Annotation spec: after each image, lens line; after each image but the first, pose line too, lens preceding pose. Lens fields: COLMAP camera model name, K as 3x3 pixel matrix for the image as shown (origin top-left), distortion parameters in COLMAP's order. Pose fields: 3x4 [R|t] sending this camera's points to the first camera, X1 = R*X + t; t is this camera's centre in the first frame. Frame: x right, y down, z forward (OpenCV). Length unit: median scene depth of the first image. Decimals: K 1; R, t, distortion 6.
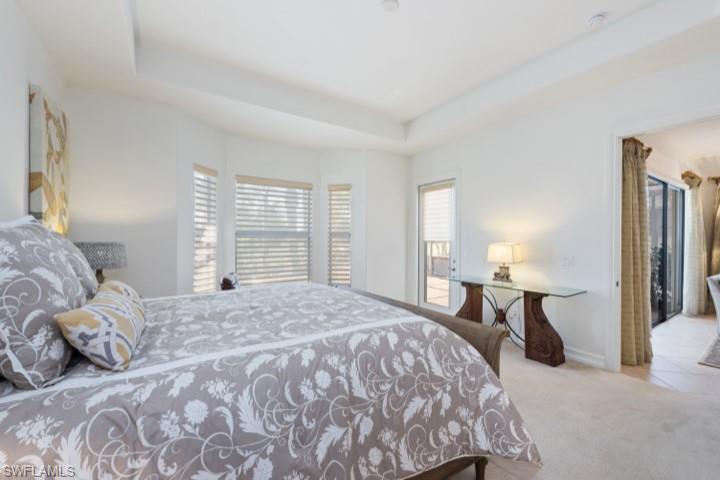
lens RADIAL K [[288.7, 0, 361.4], [0, 288.7, 235.6], [0, 0, 1]] dist [0.032890, -0.015526]
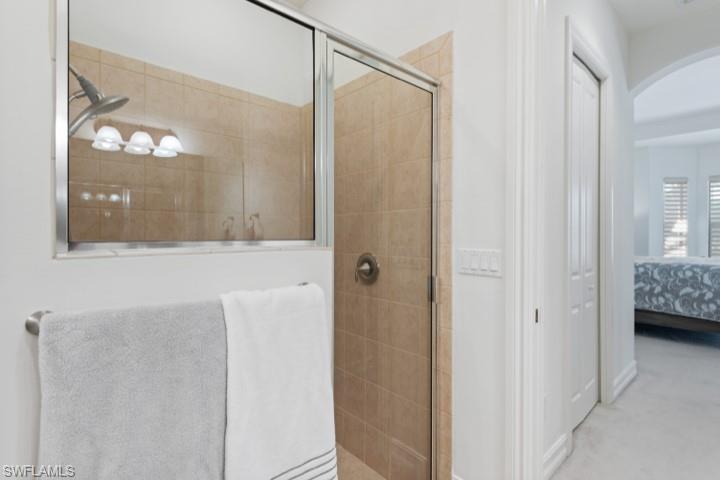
lens RADIAL K [[342.5, 0, 360.0], [0, 342.5, 240.0], [0, 0, 1]] dist [0.002459, 0.000536]
pose [[0.128458, 0.012626, -0.991635, 0.946276], [0.004502, 0.999901, 0.013314, 0.035202], [0.991705, -0.006174, 0.128388, -0.744093]]
